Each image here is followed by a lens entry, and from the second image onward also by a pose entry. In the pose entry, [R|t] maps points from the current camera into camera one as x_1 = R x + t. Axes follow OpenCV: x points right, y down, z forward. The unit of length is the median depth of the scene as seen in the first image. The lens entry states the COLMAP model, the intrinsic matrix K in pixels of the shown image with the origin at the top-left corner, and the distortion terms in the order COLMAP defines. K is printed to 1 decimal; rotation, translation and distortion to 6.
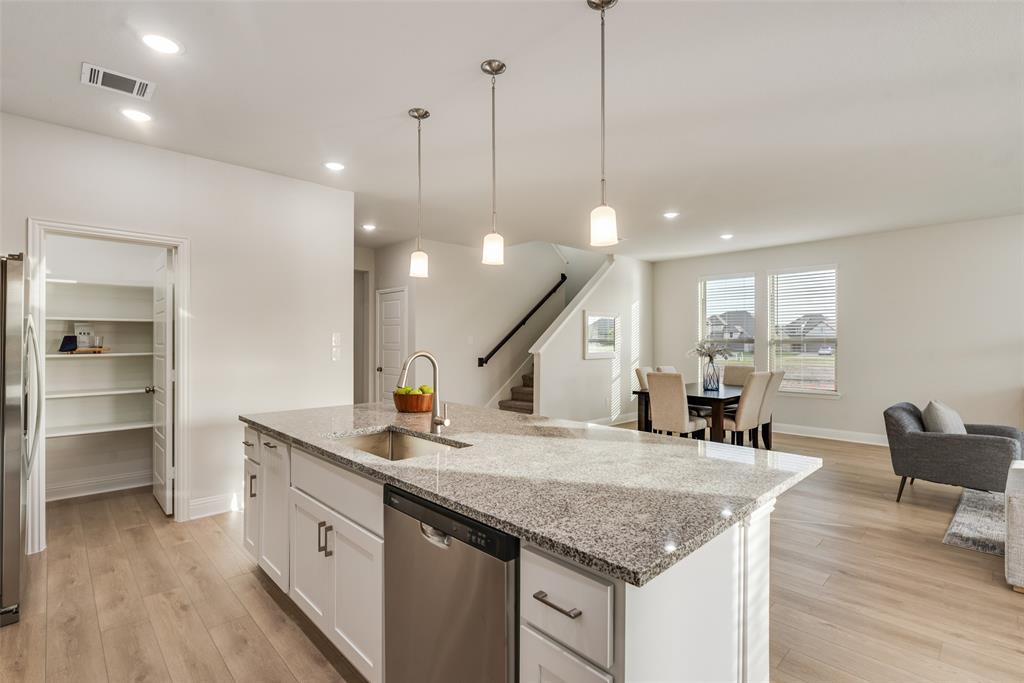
lens RADIAL K [[472.1, 0, 517.3], [0, 472.1, 341.9], [0, 0, 1]] dist [-0.013728, 0.000763]
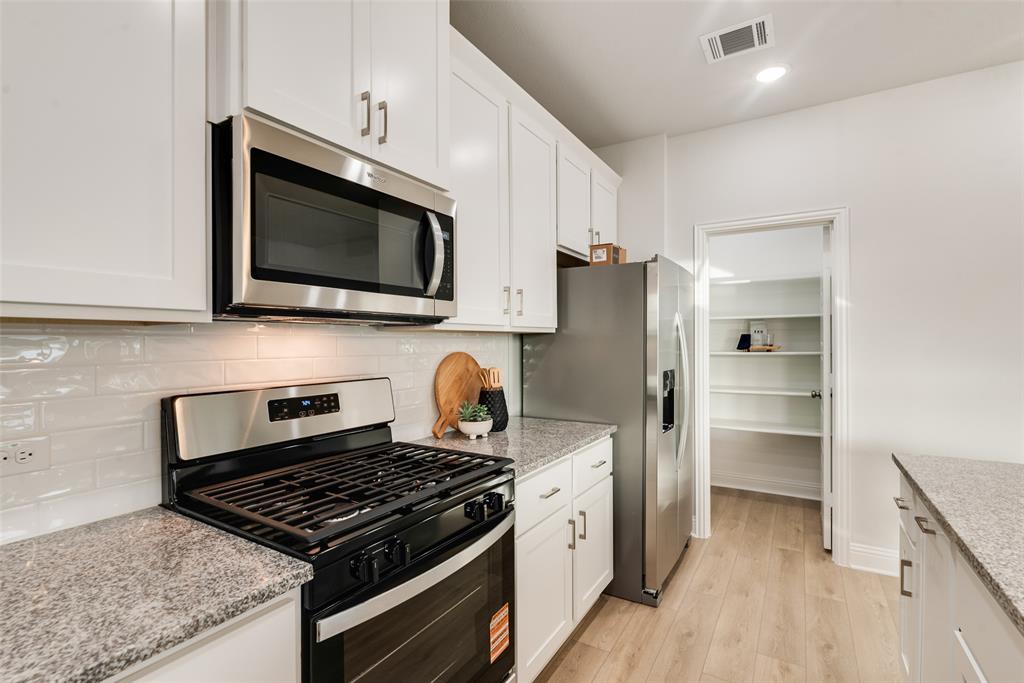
lens RADIAL K [[472.1, 0, 517.3], [0, 472.1, 341.9], [0, 0, 1]] dist [-0.013728, 0.000763]
pose [[0.243358, -0.003867, -0.969929, -0.073020], [0.004649, 0.999985, -0.002820, 0.004609], [0.969925, -0.003823, 0.243372, 0.256806]]
